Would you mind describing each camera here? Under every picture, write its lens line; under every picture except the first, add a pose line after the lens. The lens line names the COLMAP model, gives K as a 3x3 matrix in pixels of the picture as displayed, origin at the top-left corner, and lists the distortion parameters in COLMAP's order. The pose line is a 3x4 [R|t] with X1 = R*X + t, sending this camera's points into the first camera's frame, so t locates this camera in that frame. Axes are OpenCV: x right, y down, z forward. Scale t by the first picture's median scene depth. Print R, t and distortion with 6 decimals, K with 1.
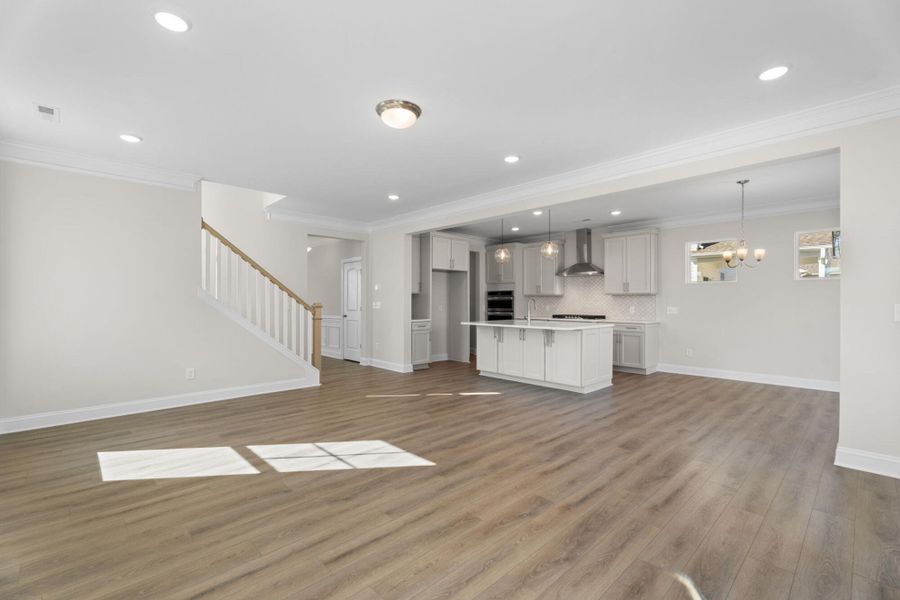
lens RADIAL K [[398.6, 0, 447.5], [0, 398.6, 302.7], [0, 0, 1]] dist [0.002002, 0.000270]
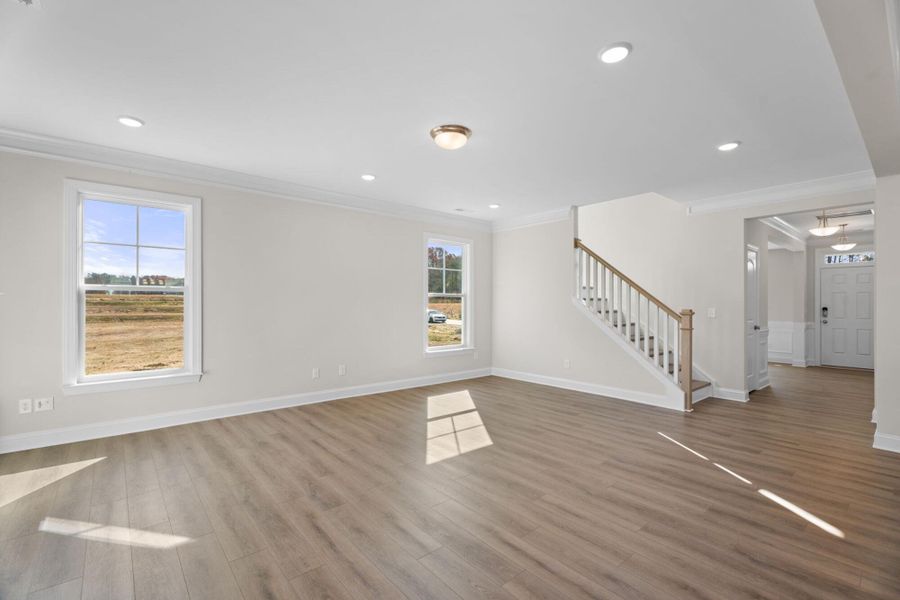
lens RADIAL K [[398.6, 0, 447.5], [0, 398.6, 302.7], [0, 0, 1]] dist [0.002002, 0.000270]
pose [[-0.062363, -0.004192, -0.998045, 0.917521], [-0.004817, 0.999981, -0.003899, -0.012737], [0.998042, 0.004565, -0.062382, 1.006282]]
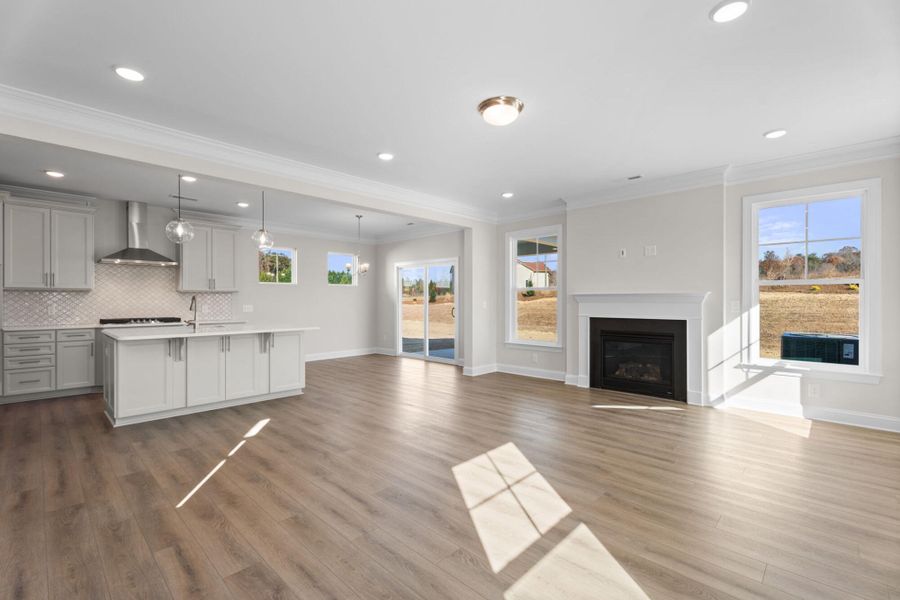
lens RADIAL K [[398.6, 0, 447.5], [0, 398.6, 302.7], [0, 0, 1]] dist [0.002002, 0.000270]
pose [[-0.042158, -0.005210, 0.999097, -1.053830], [0.002211, 0.999983, 0.005308, -0.000360], [-0.999109, 0.002432, -0.042146, 1.114236]]
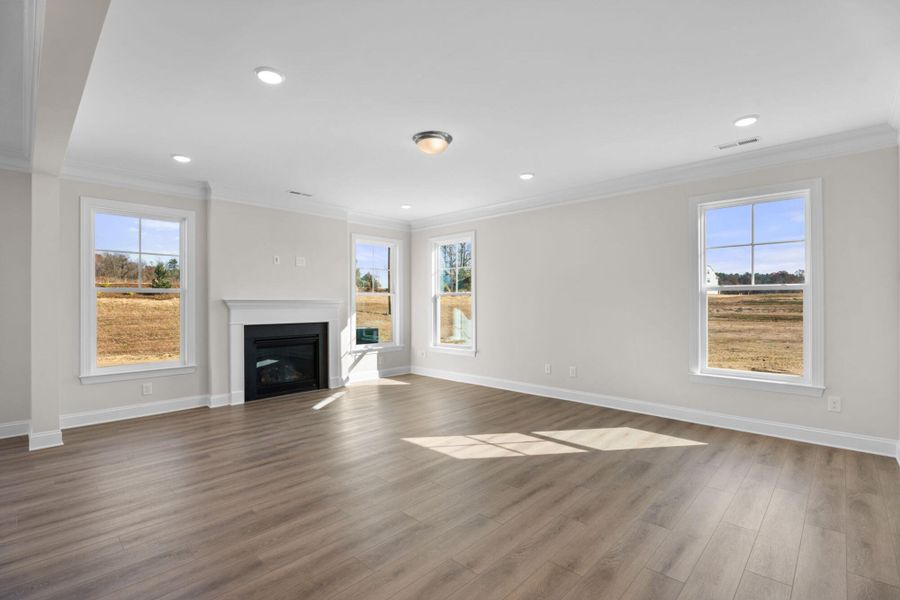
lens RADIAL K [[415.6, 0, 448.7], [0, 415.6, 300.4], [0, 0, 1]] dist [-0.003339, -0.000485]
pose [[-0.998883, 0.001206, -0.047246, -0.105146], [0.001441, 0.999987, -0.004936, -0.013993], [0.047239, -0.004998, -0.998871, 2.072669]]
